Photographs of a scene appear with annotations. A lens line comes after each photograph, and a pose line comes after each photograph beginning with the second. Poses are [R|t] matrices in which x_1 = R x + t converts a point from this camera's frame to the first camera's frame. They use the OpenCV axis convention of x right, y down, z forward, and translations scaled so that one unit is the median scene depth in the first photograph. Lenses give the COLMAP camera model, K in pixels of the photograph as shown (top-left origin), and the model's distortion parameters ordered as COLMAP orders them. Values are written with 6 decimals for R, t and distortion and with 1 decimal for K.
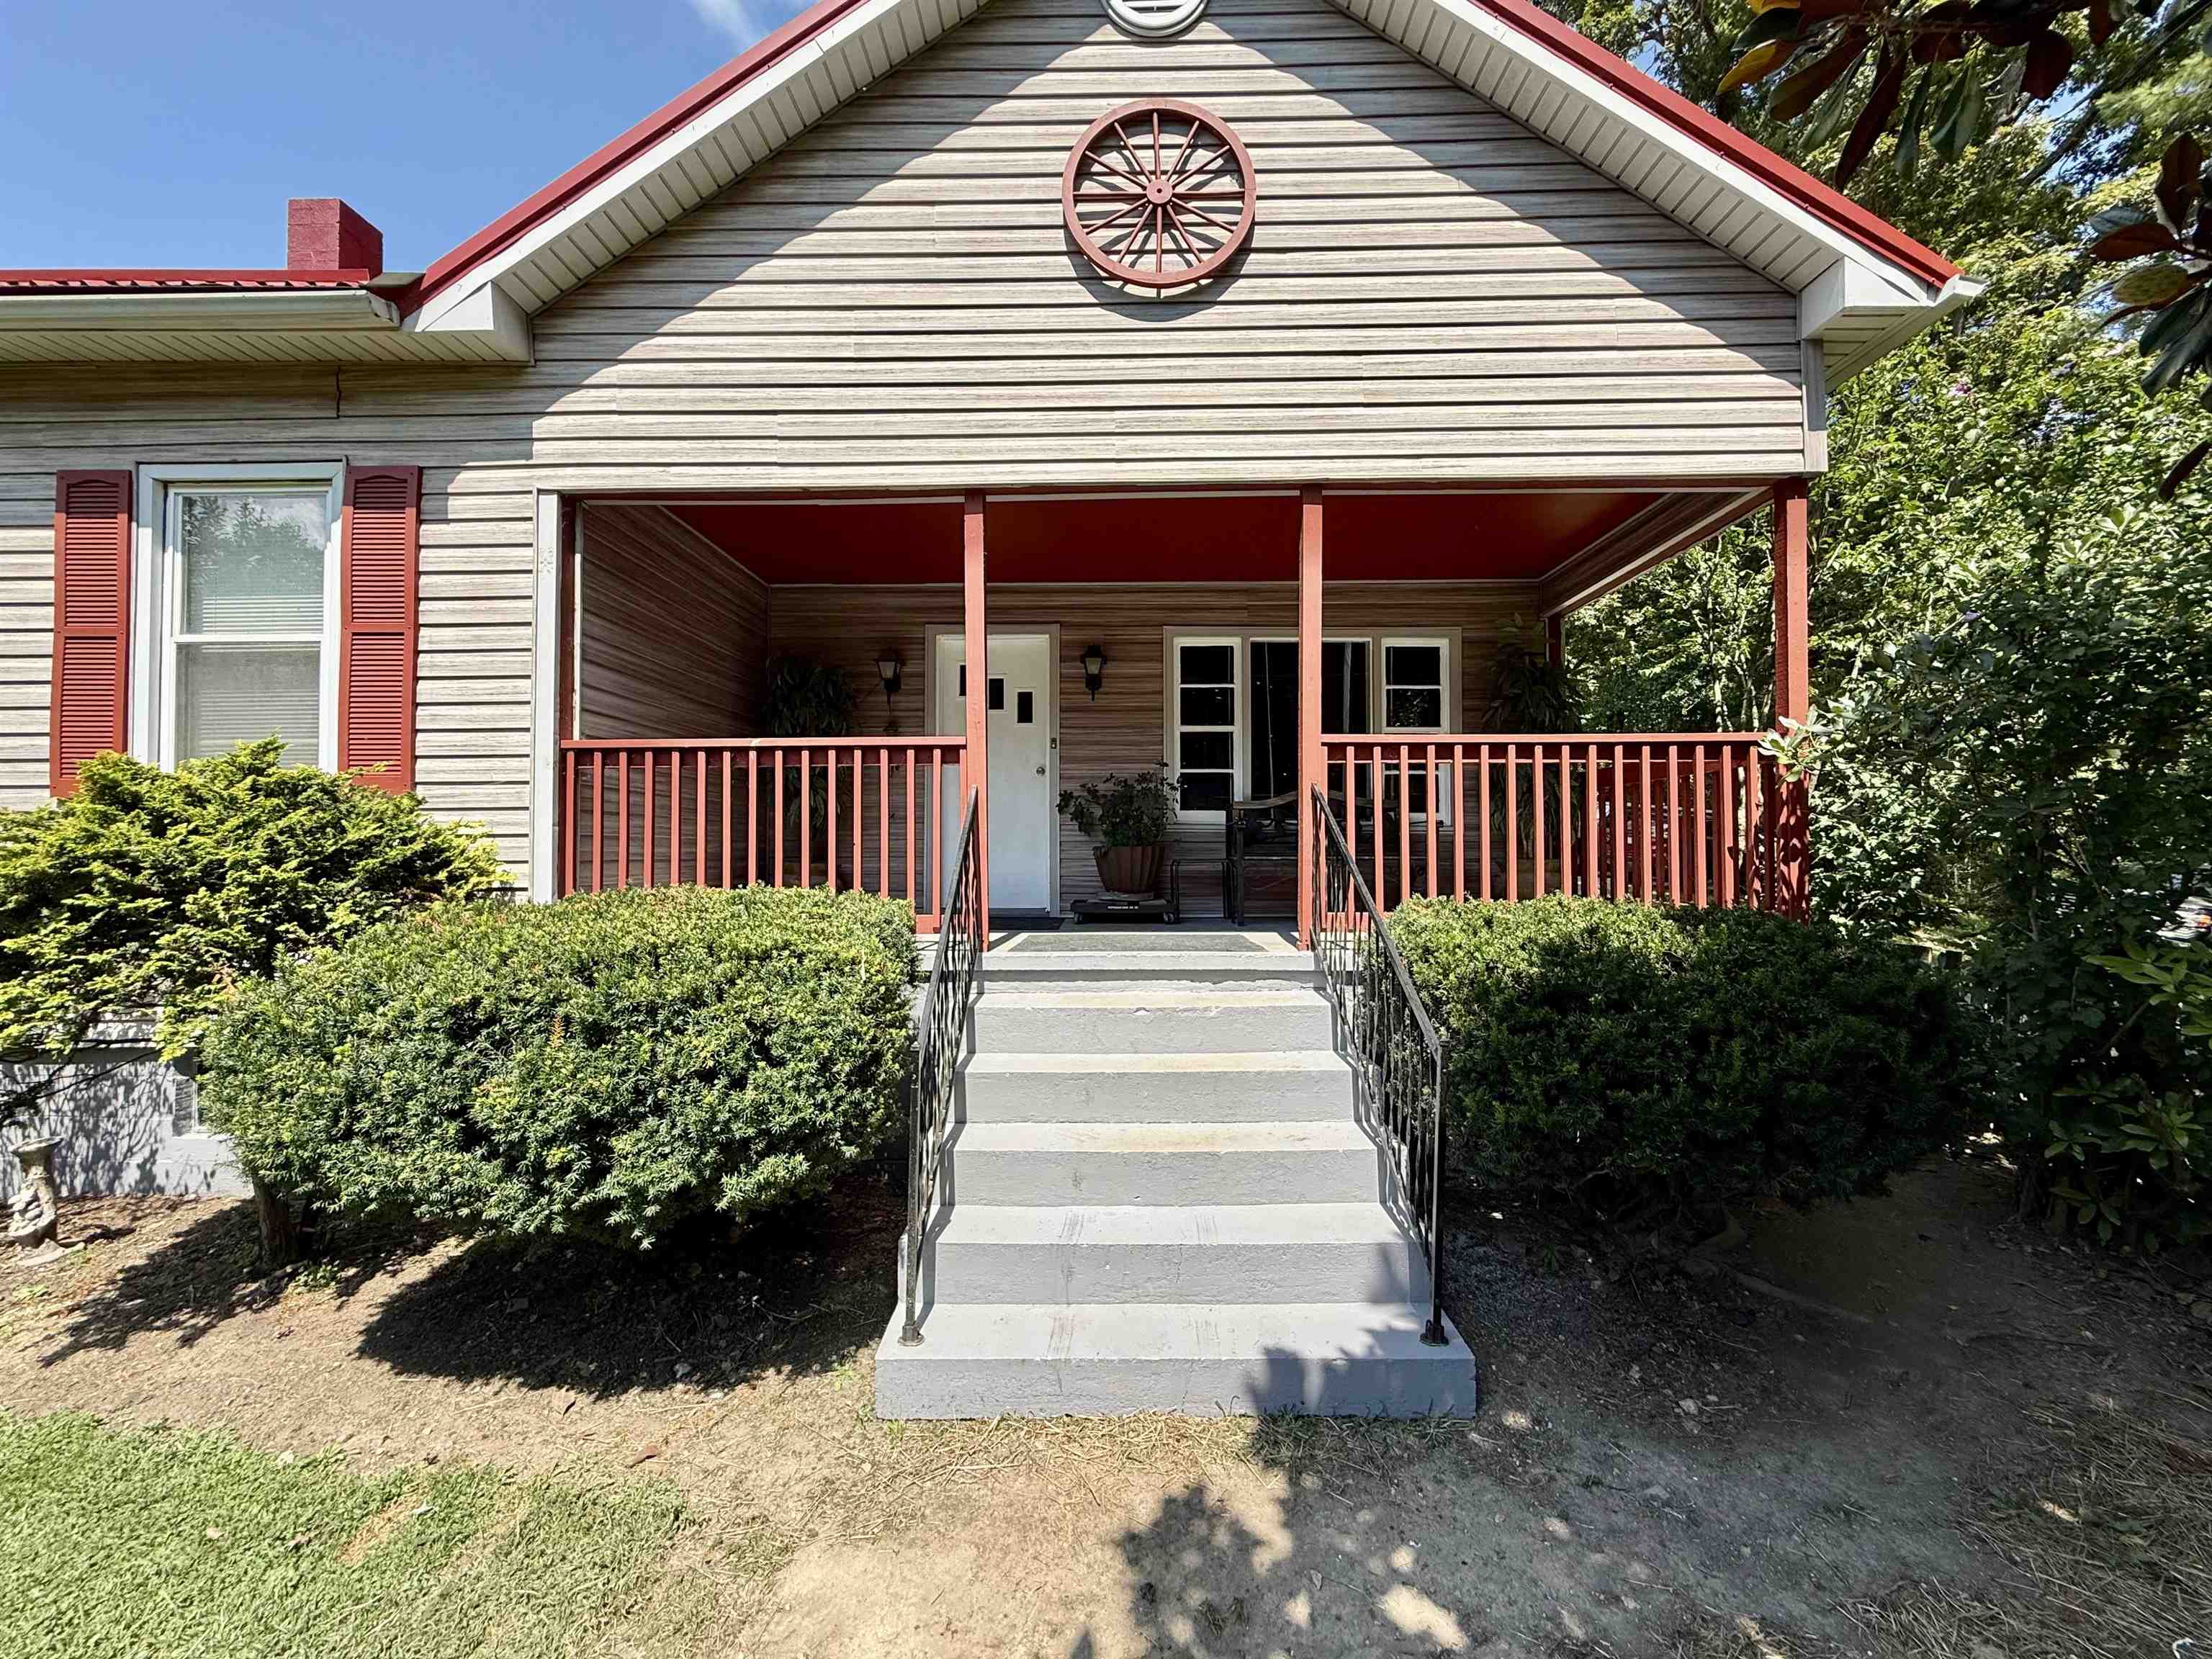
lens RADIAL K [[881.5, 0, 1110.1], [0, 881.5, 834.1], [0, 0, 1]] dist [0.003101, -0.000831]
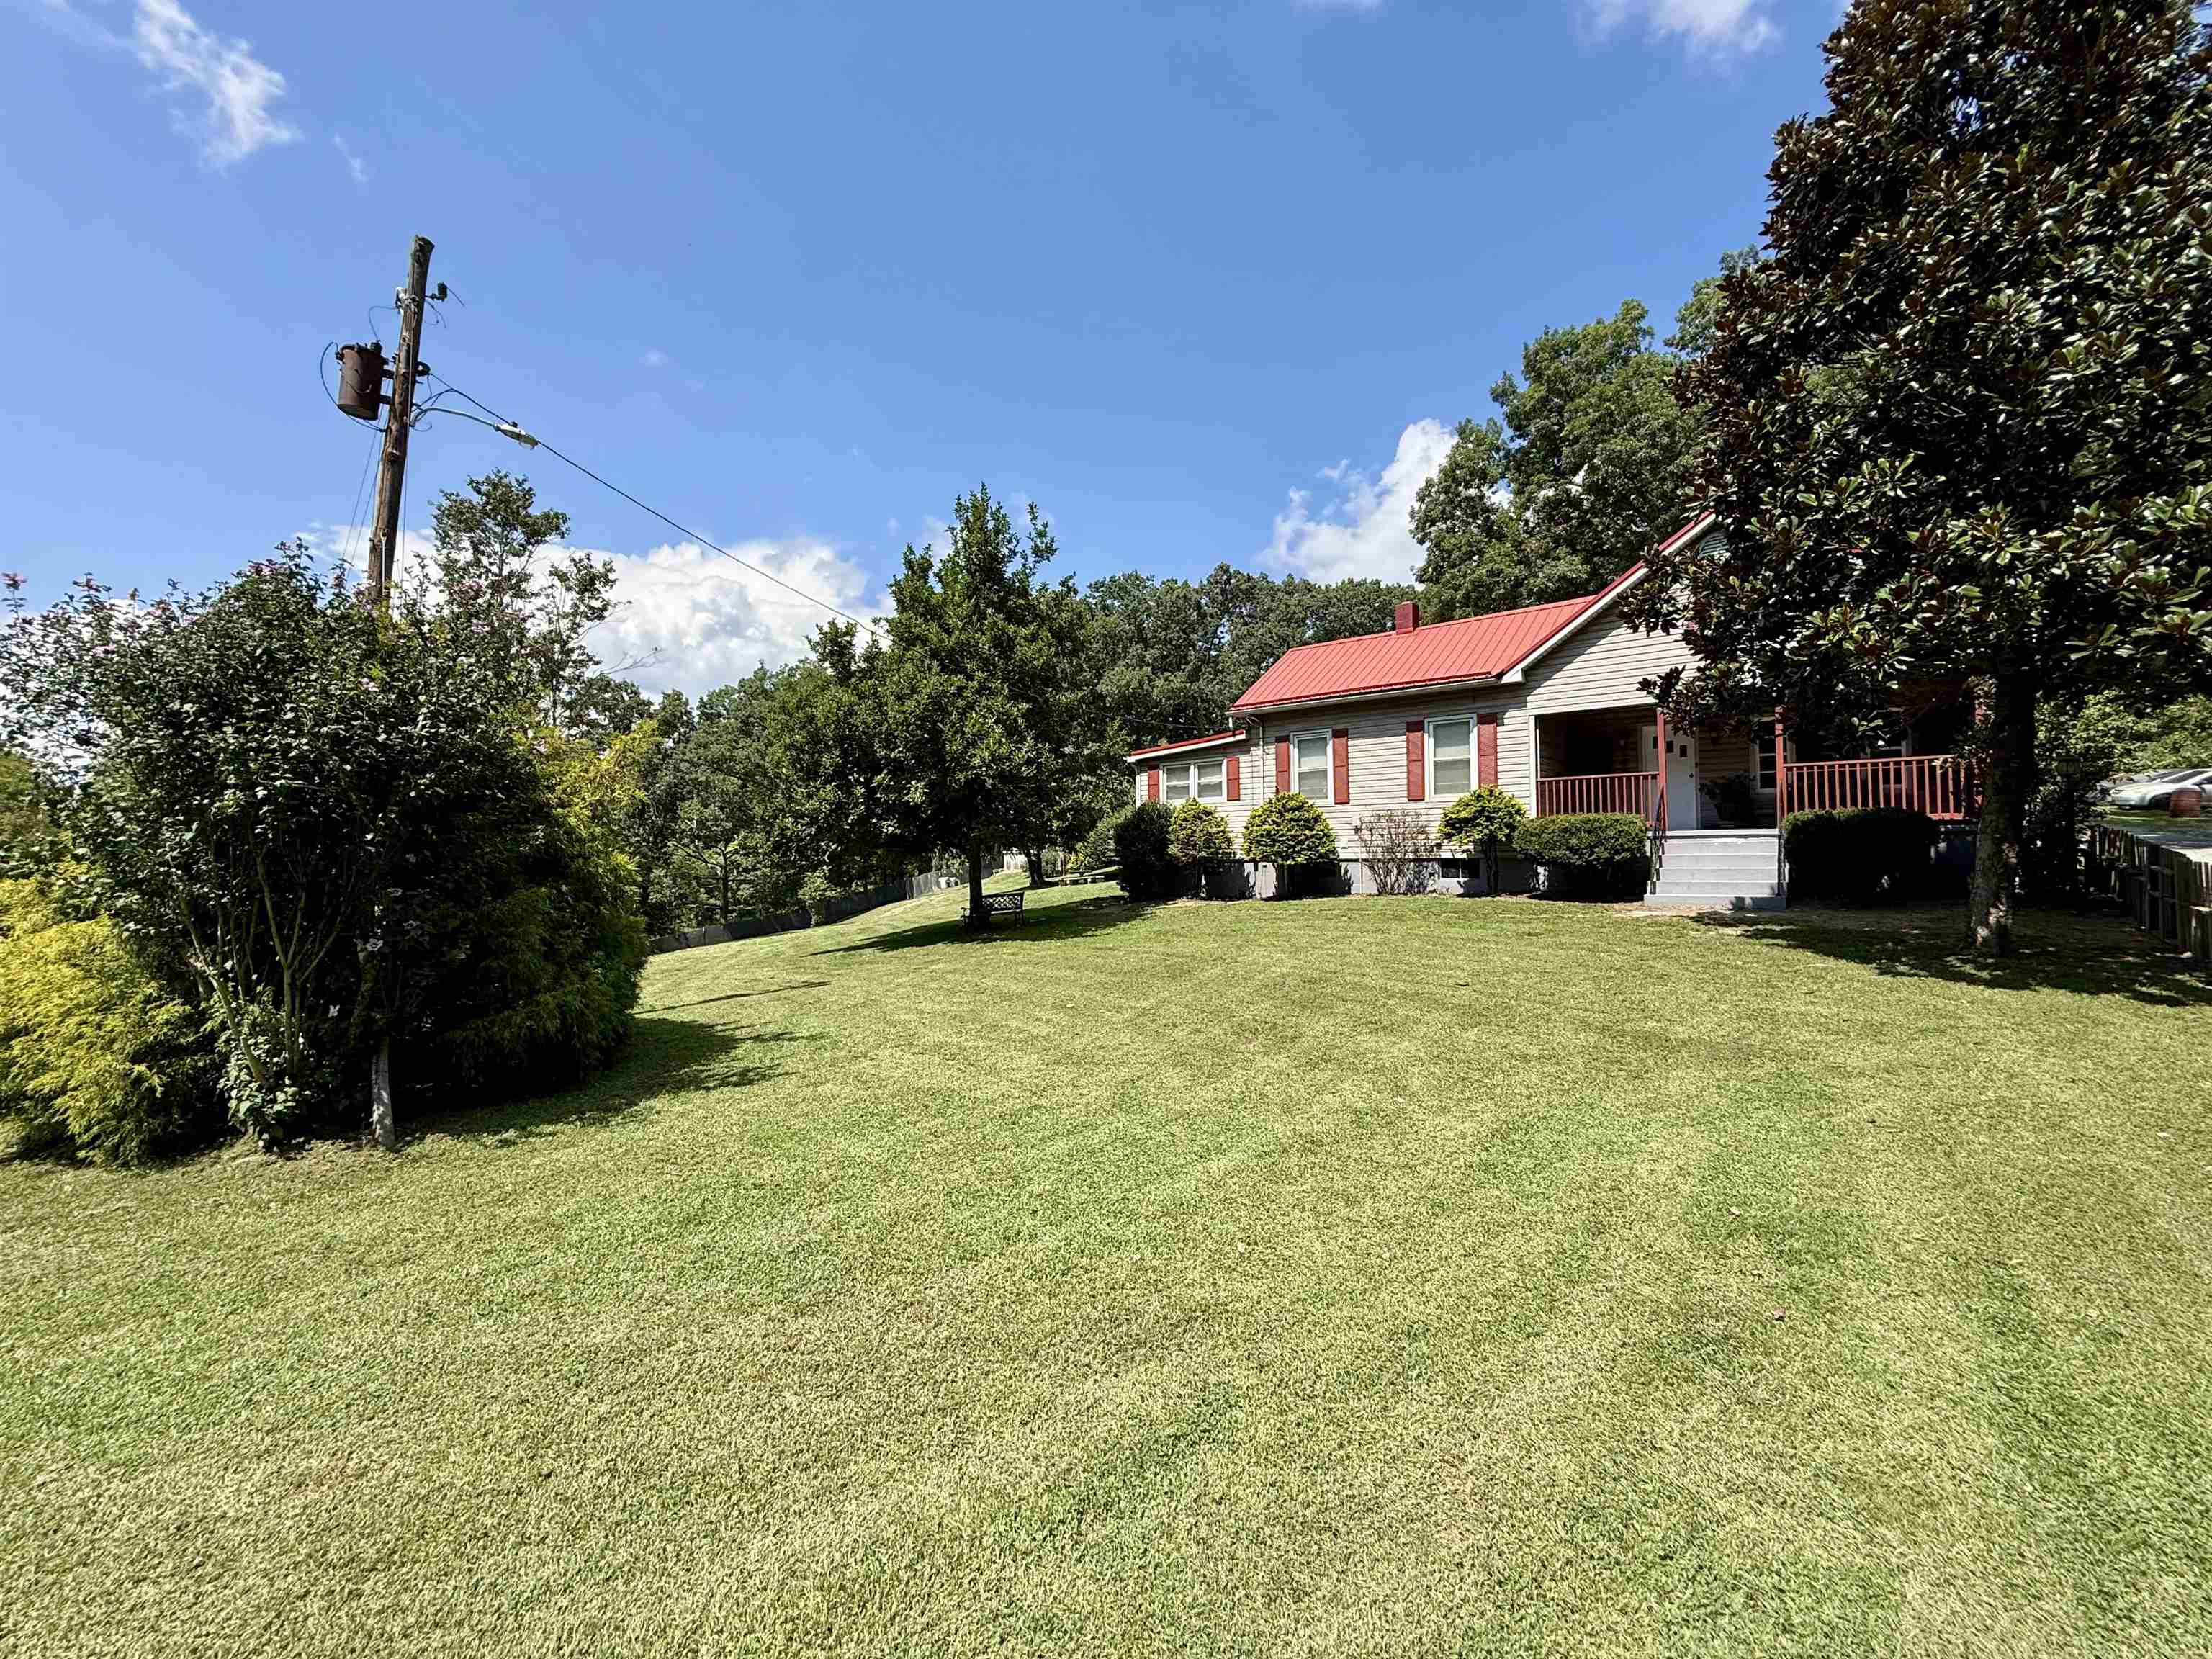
lens RADIAL K [[881.5, 0, 1104.2], [0, 881.5, 820.1], [0, 0, 1]] dist [0.003101, -0.000831]
pose [[0.755751, -0.023354, -0.654442, 0.469574], [0.020452, 0.999718, -0.012057, 0.082496], [0.654539, -0.004273, 0.756016, -3.142915]]
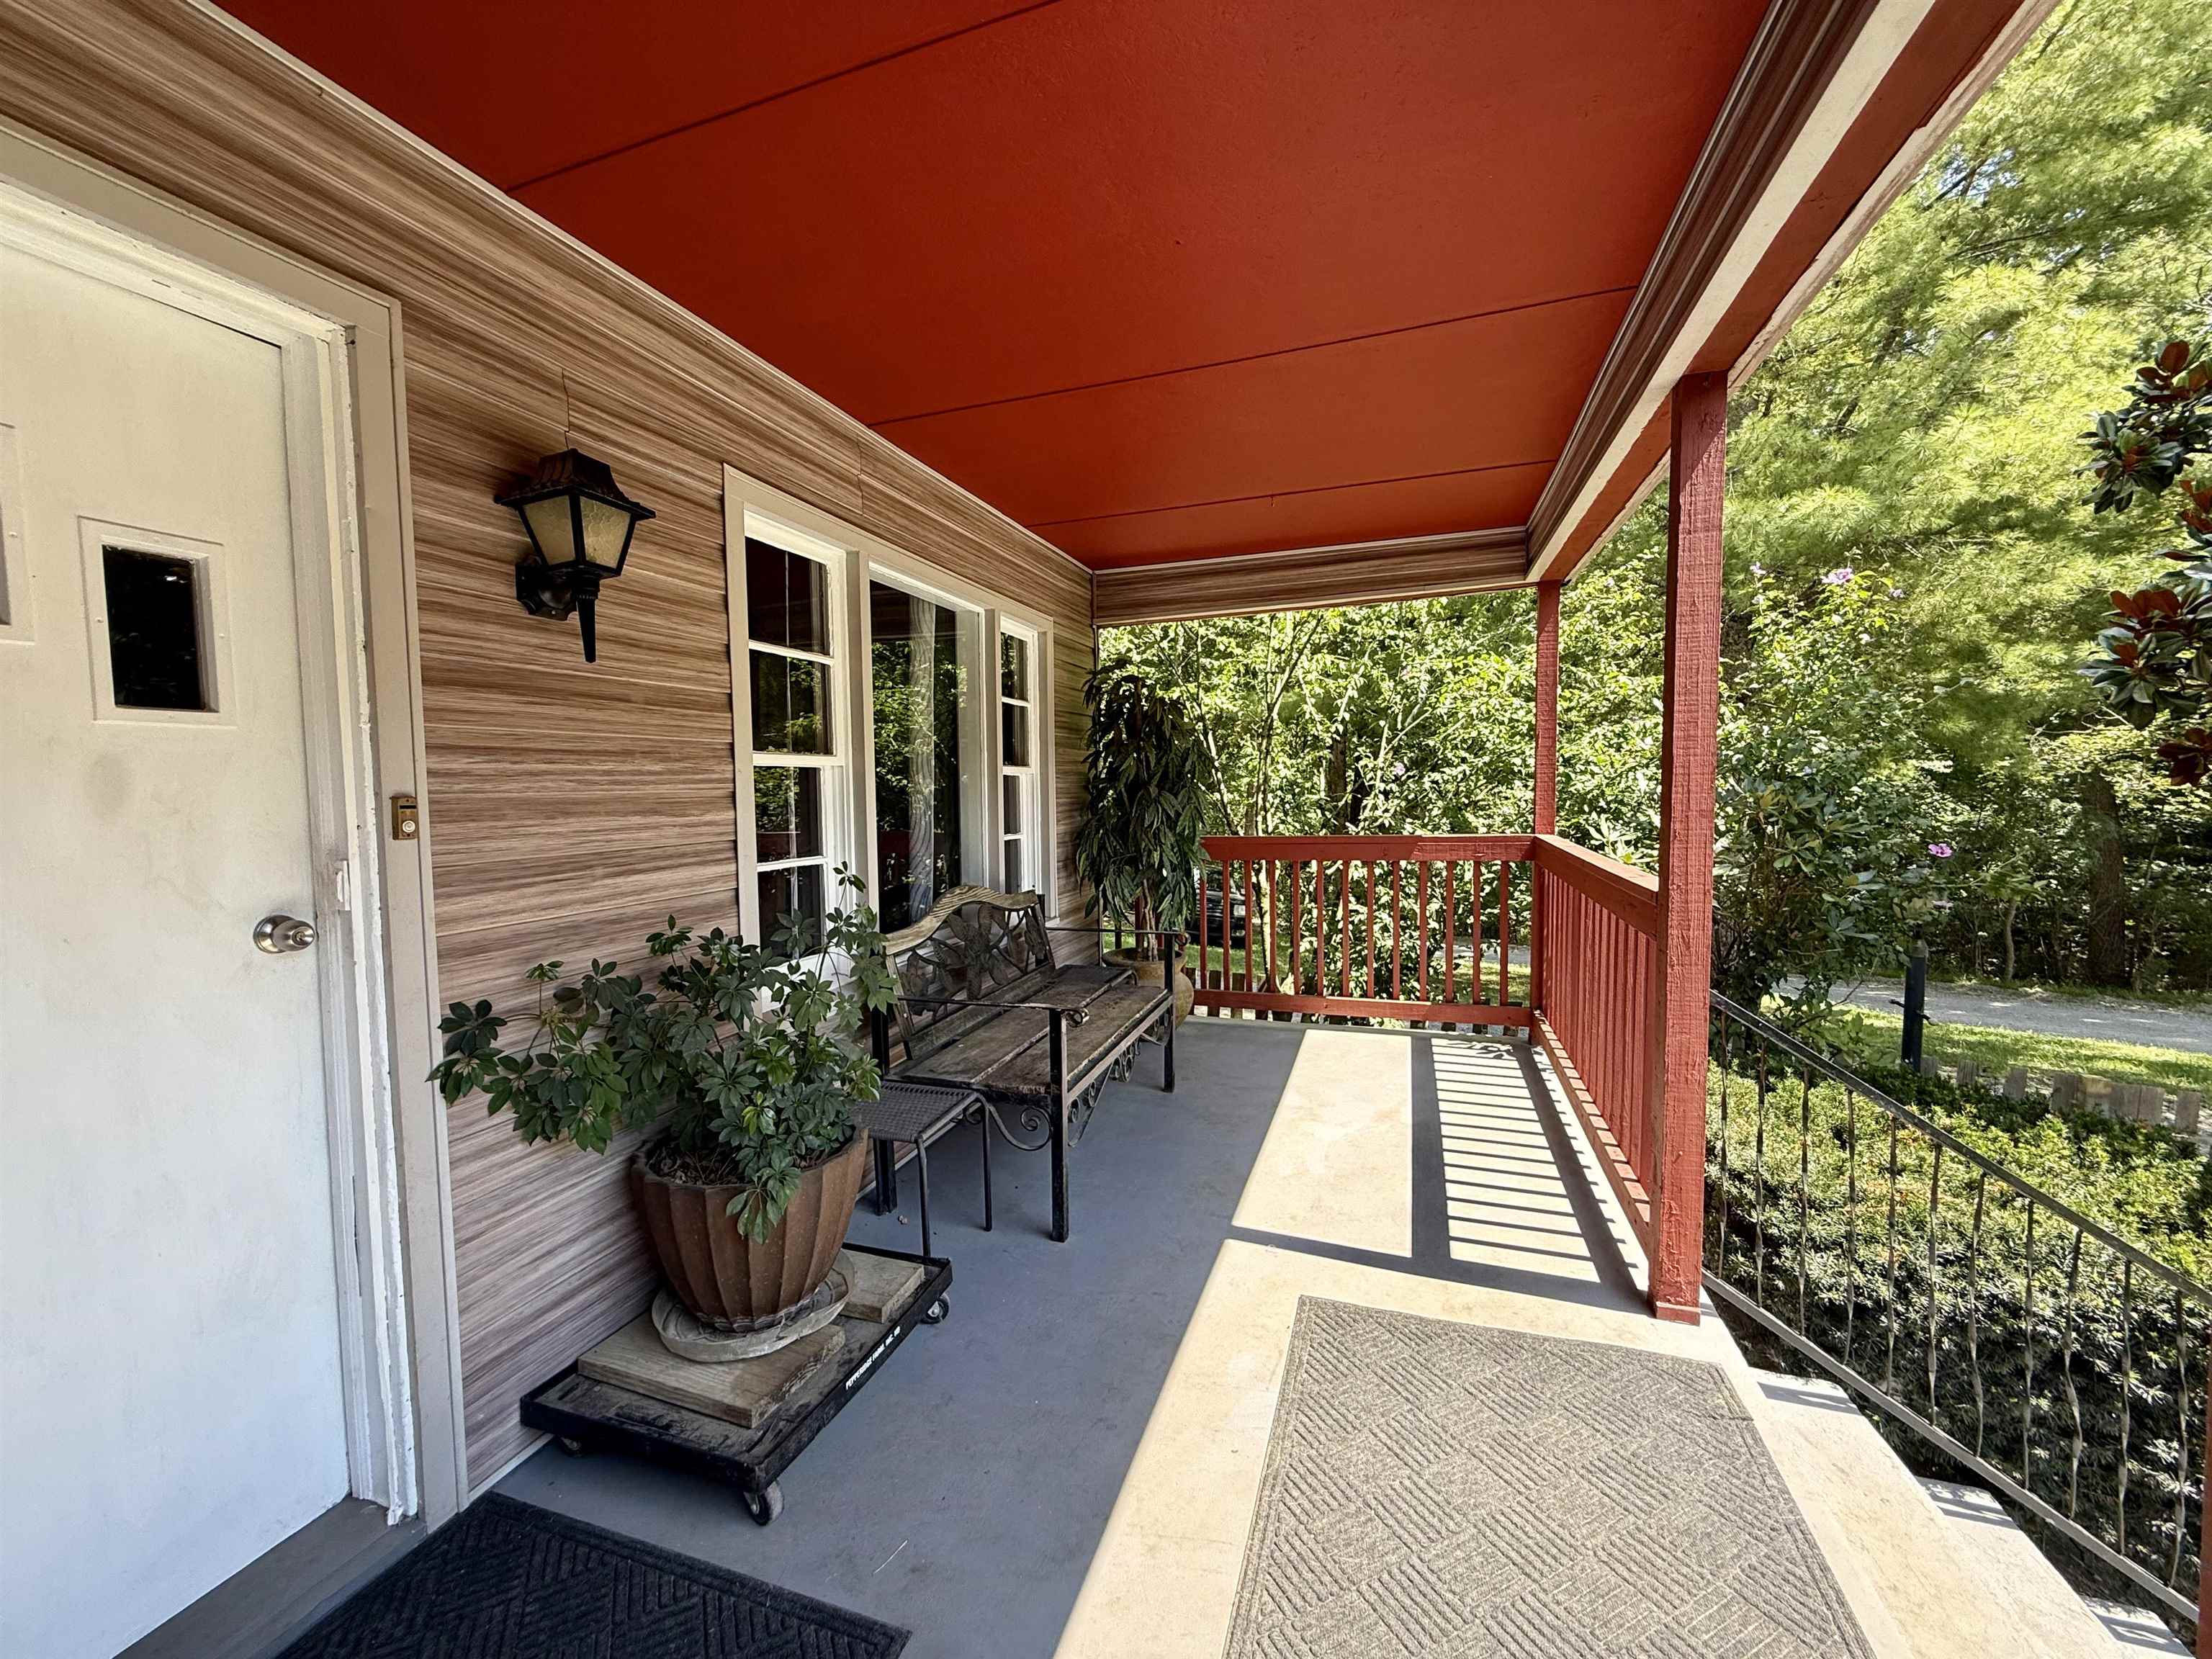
lens RADIAL K [[881.5, 0, 1100.9], [0, 881.5, 826.7], [0, 0, 1]] dist [0.003101, -0.000831]
pose [[0.317030, -0.055485, 0.946791, -0.338846], [-0.006165, 0.998146, 0.060559, -0.171144], [-0.948395, -0.025036, 0.316100, 1.107137]]
